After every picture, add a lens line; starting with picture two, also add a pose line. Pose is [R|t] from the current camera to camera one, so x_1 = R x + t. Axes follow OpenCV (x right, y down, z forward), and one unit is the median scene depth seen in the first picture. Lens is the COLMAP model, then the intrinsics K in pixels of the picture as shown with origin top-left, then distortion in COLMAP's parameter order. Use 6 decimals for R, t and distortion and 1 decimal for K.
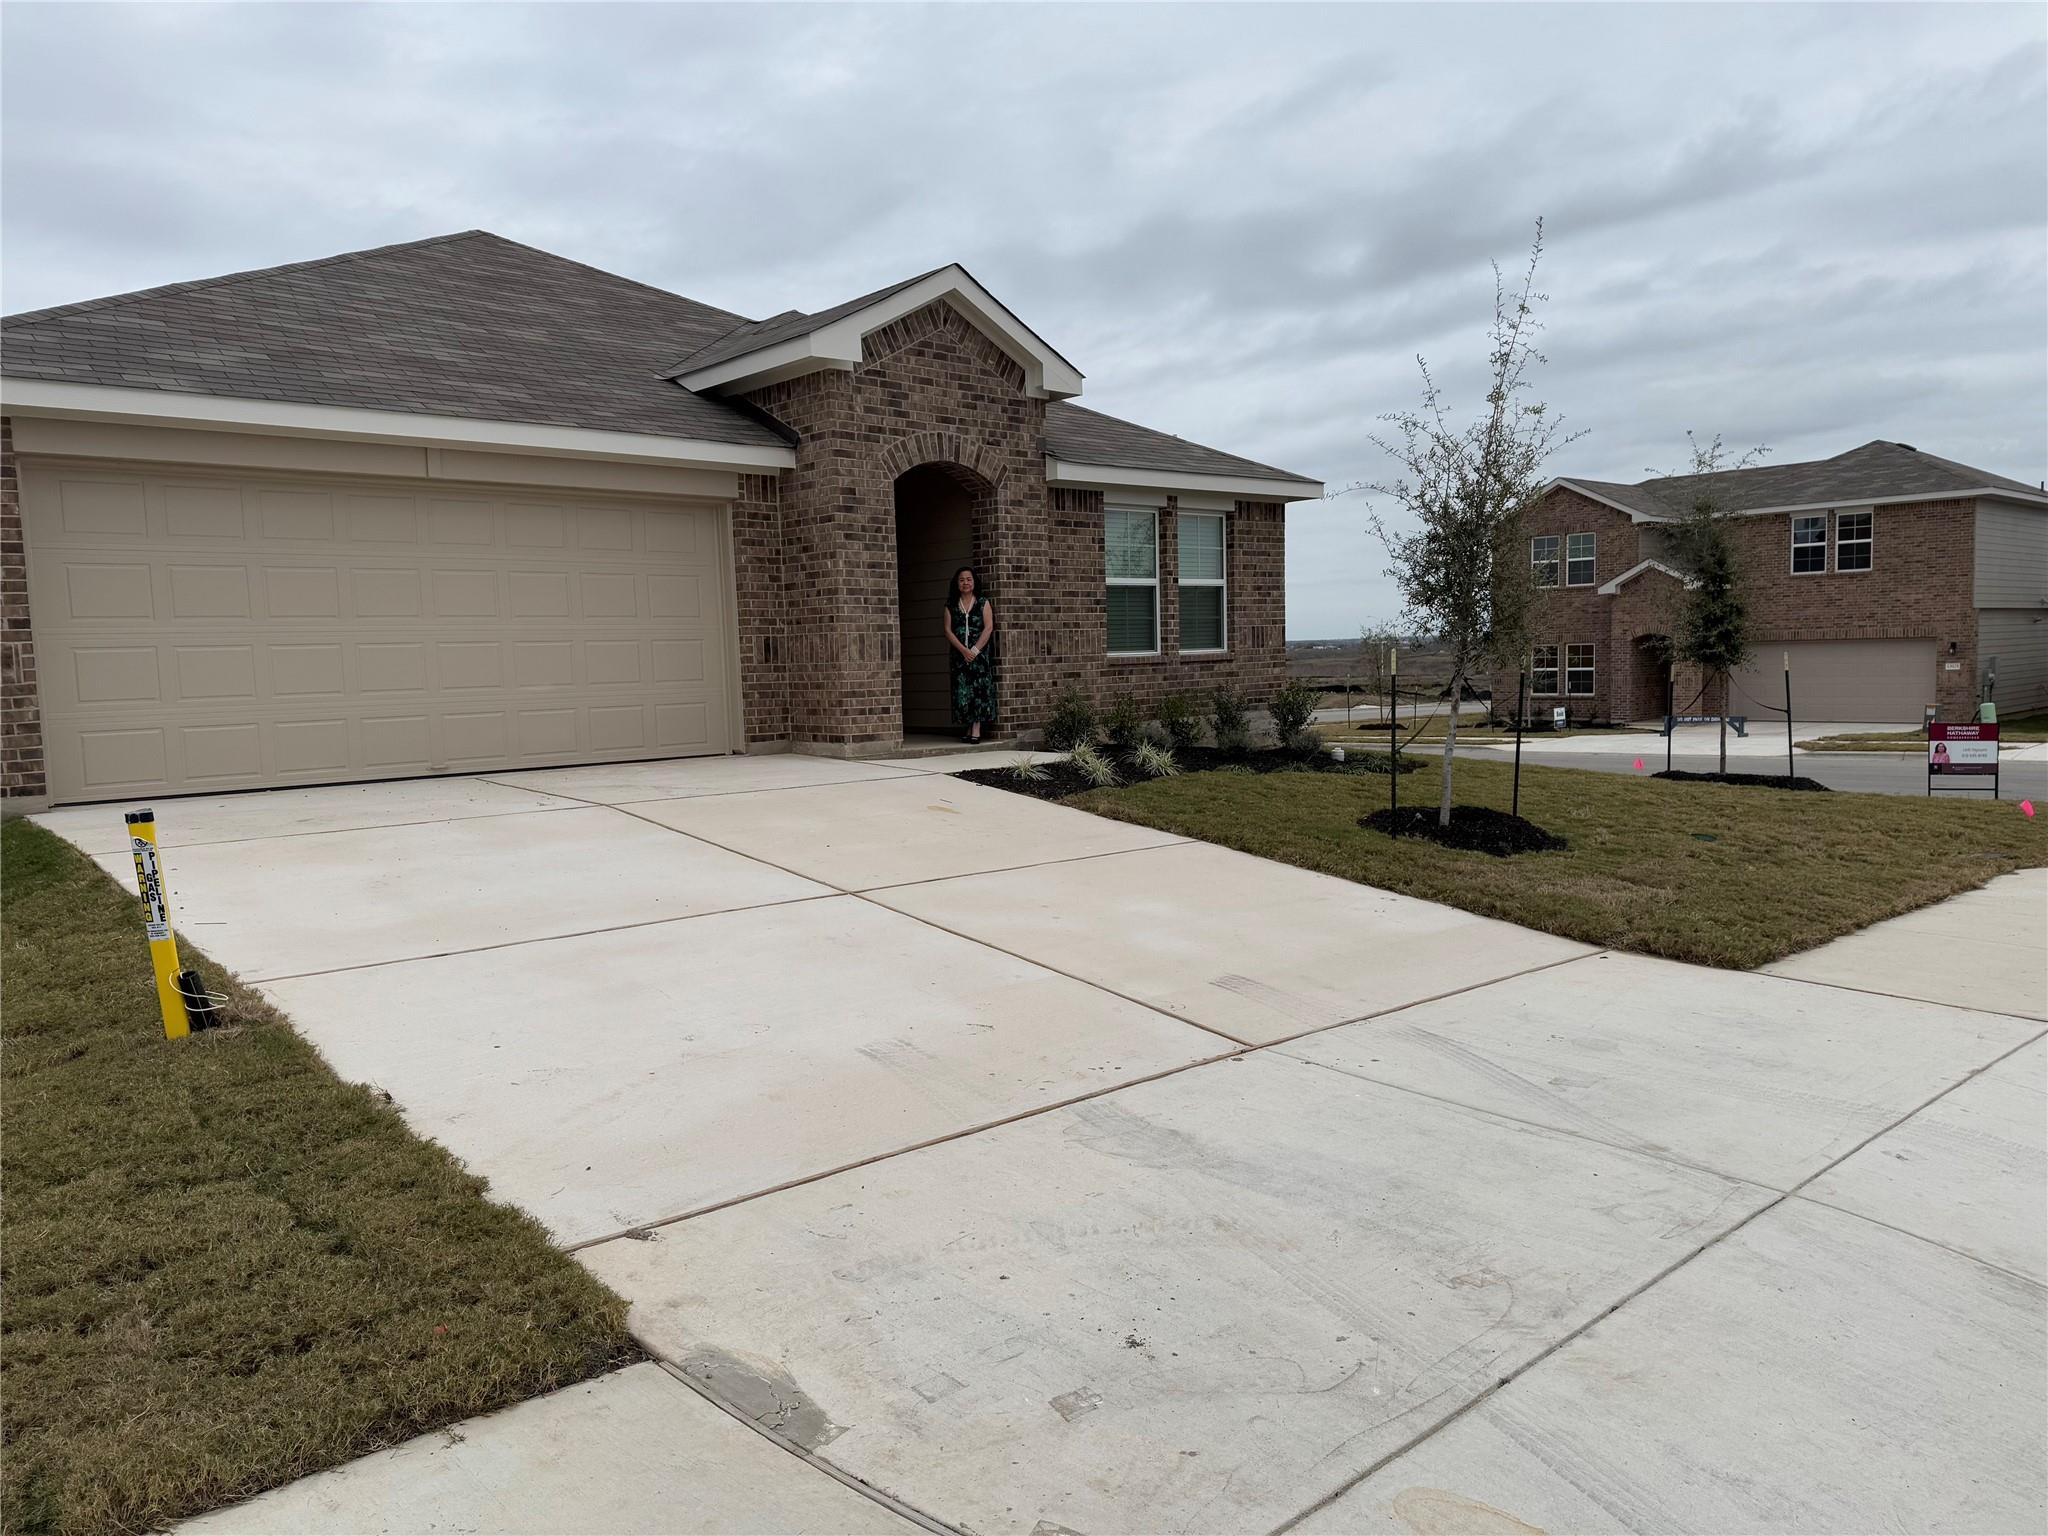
lens RADIAL K [[1427.5, 0, 1015.3], [0, 1427.5, 781.0], [0, 0, 1]] dist [0.066382, -0.072014]
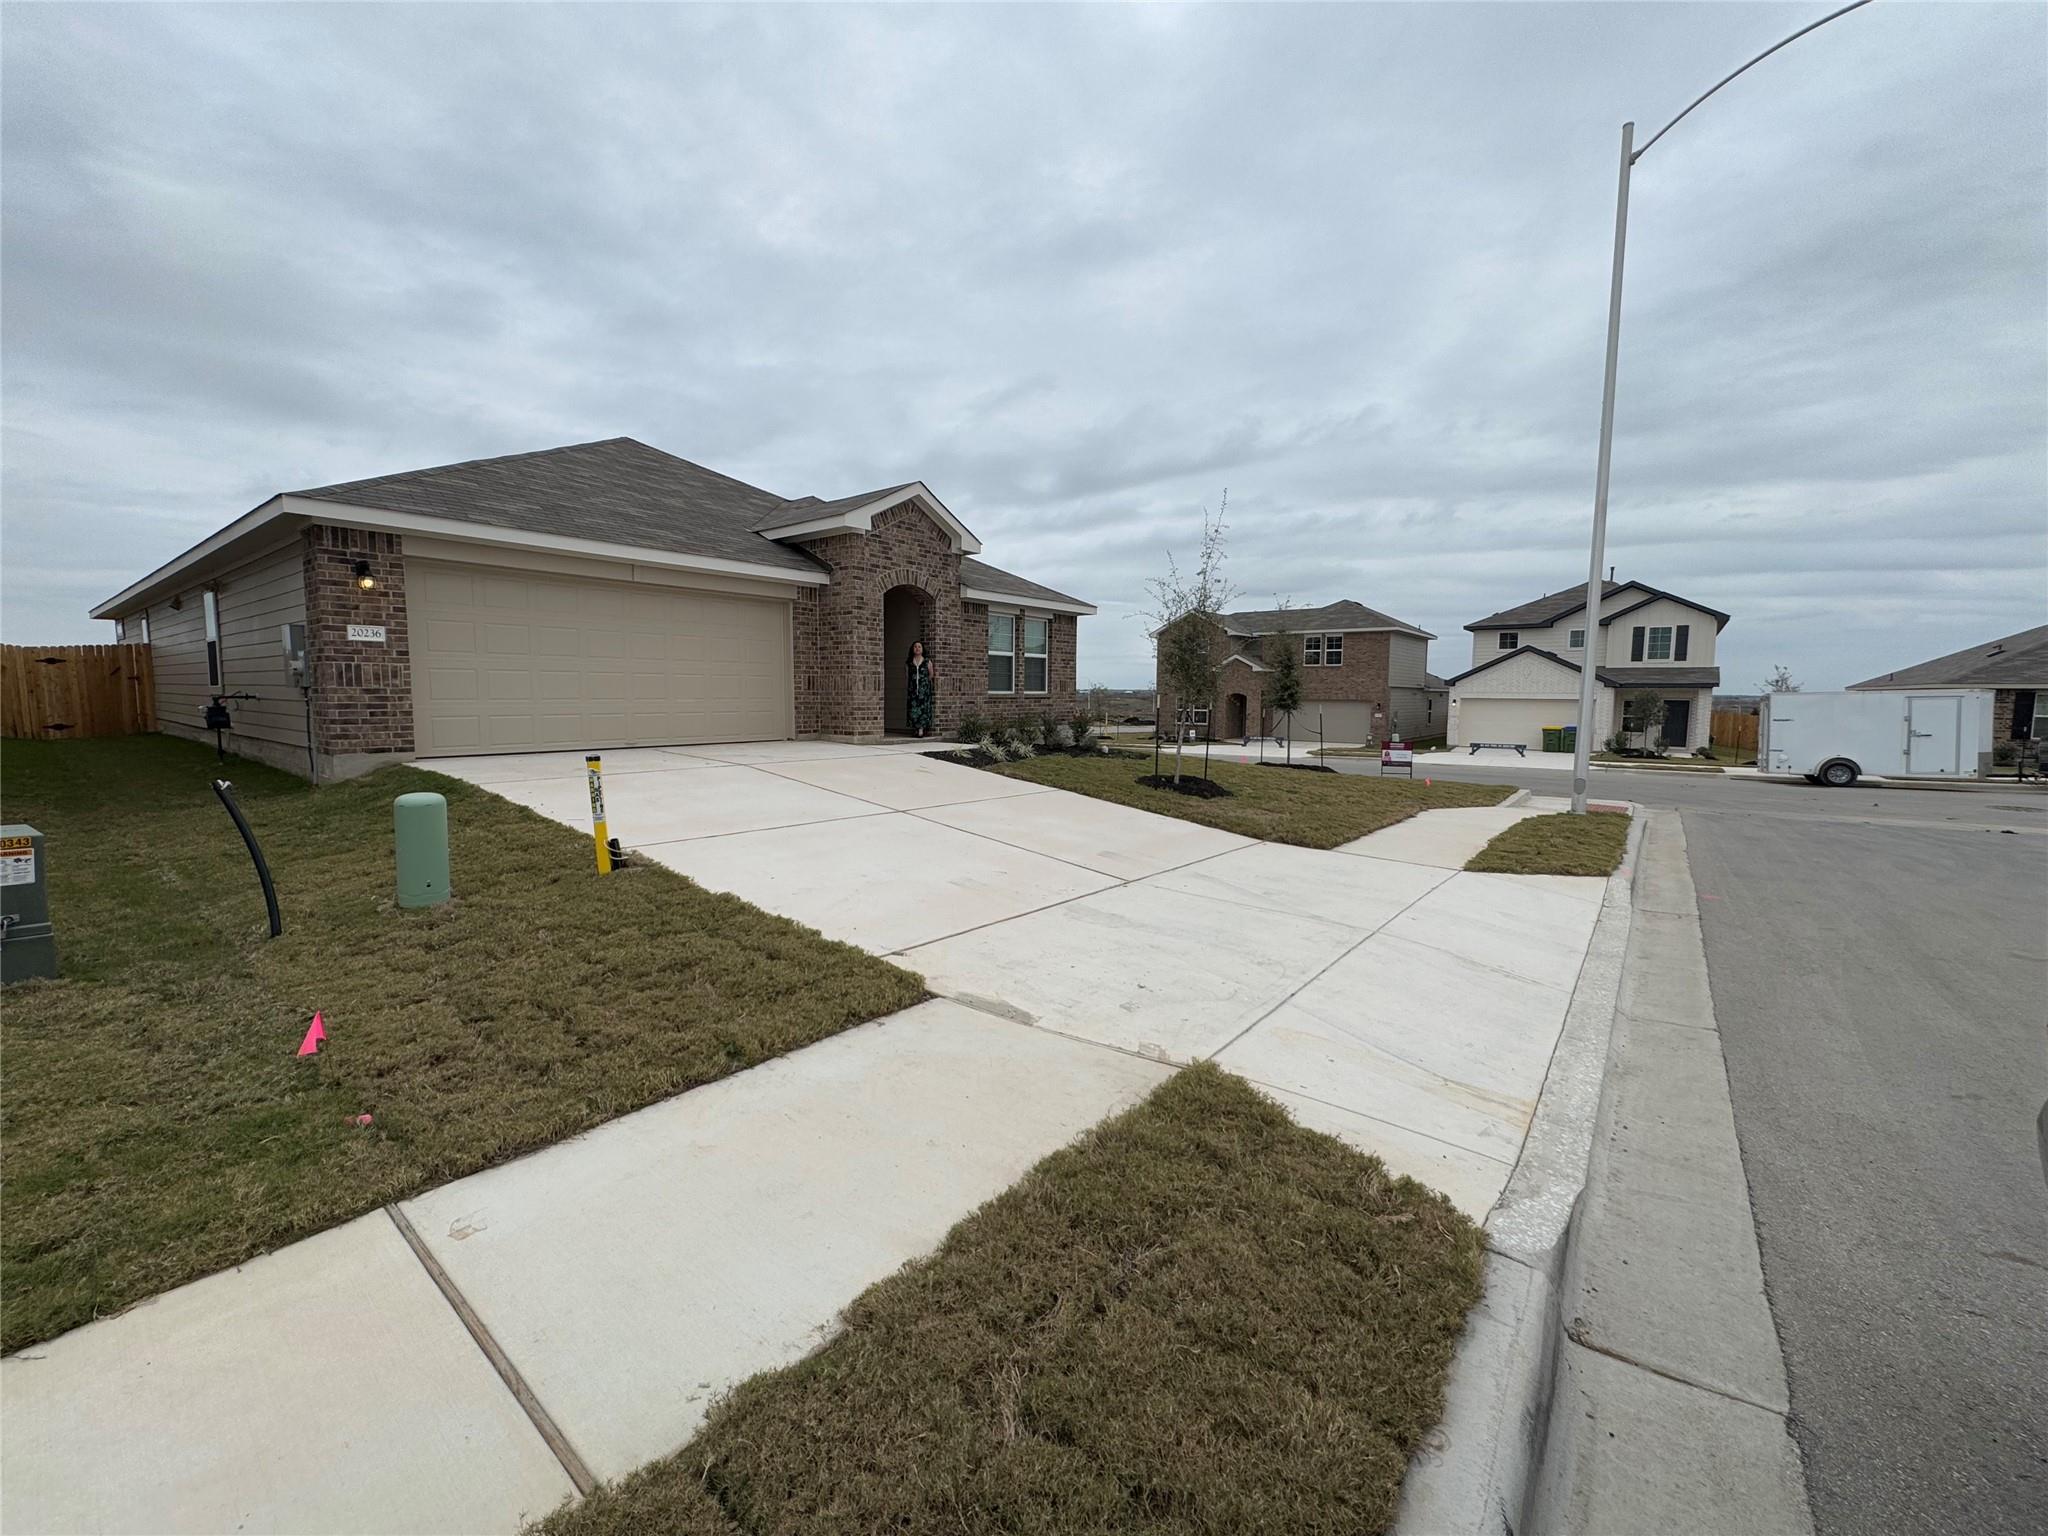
lens RADIAL K [[817.0, 0, 1019.8], [0, 817.0, 771.7], [0, 0, 1]] dist [-0.004224, 0.000670]
pose [[0.985279, 0.020037, 0.169774, -0.095064], [-0.021318, 0.999756, 0.005727, 0.010096], [-0.169618, -0.009262, 0.985466, -0.074875]]
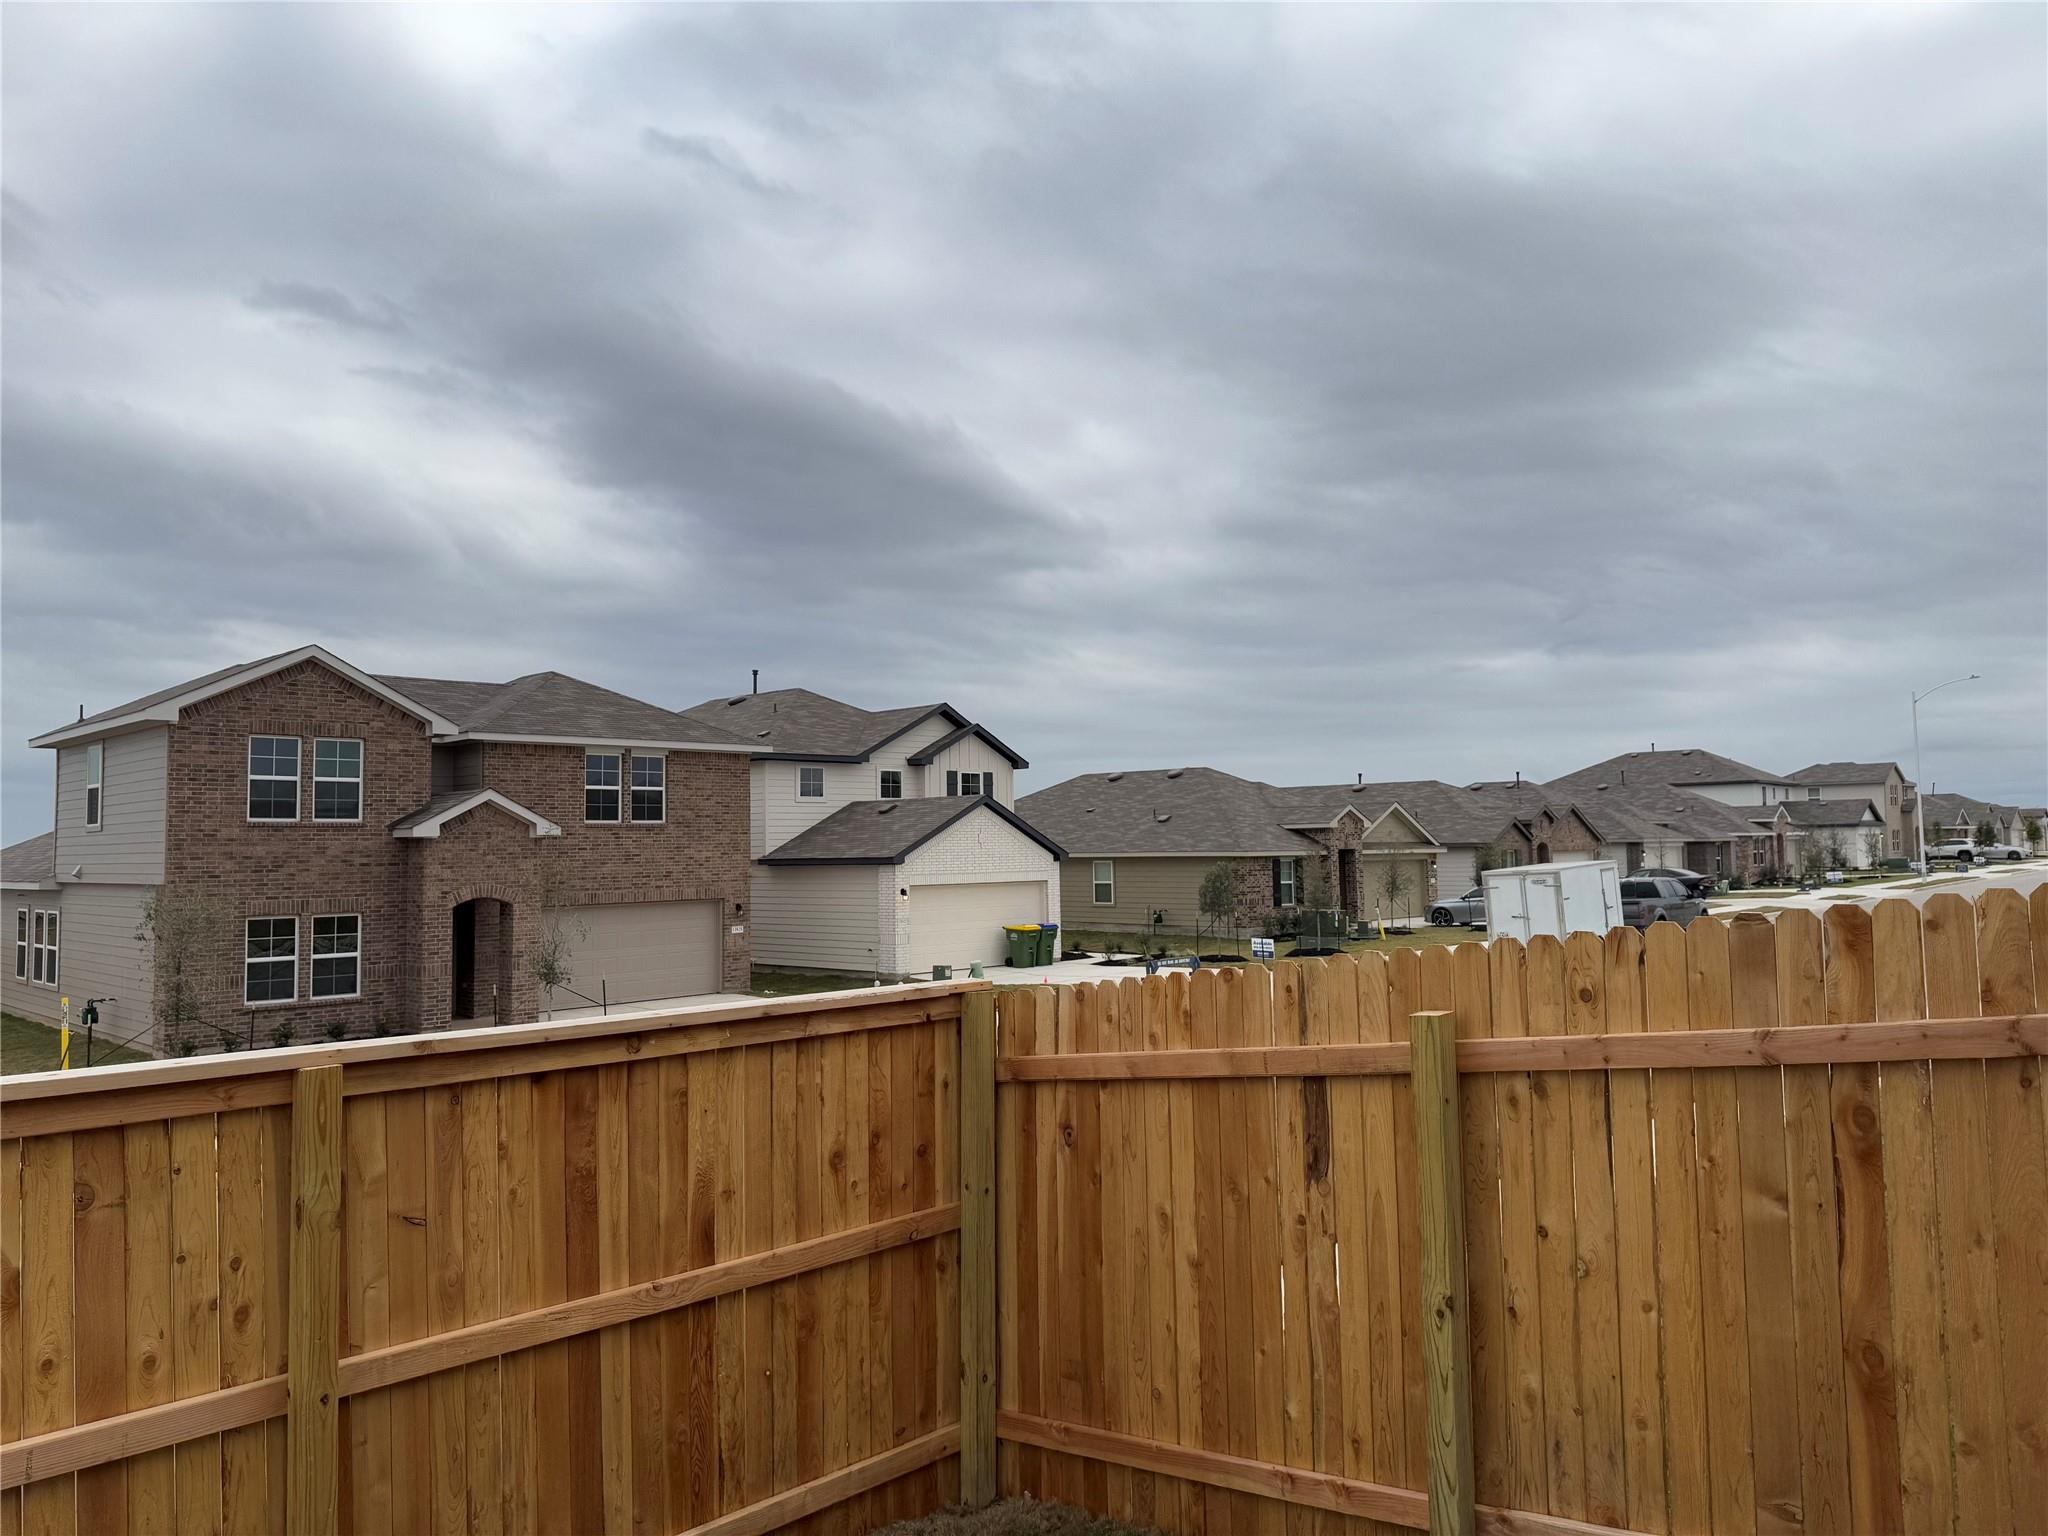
lens RADIAL K [[1427.5, 0, 1027.0], [0, 1427.5, 786.6], [0, 0, 1]] dist [0.066382, -0.072014]
pose [[-0.089882, 0.068512, 0.993593, -0.827014], [0.108131, 0.992405, -0.058649, -0.267112], [-0.990065, 0.102167, -0.096608, 2.490226]]
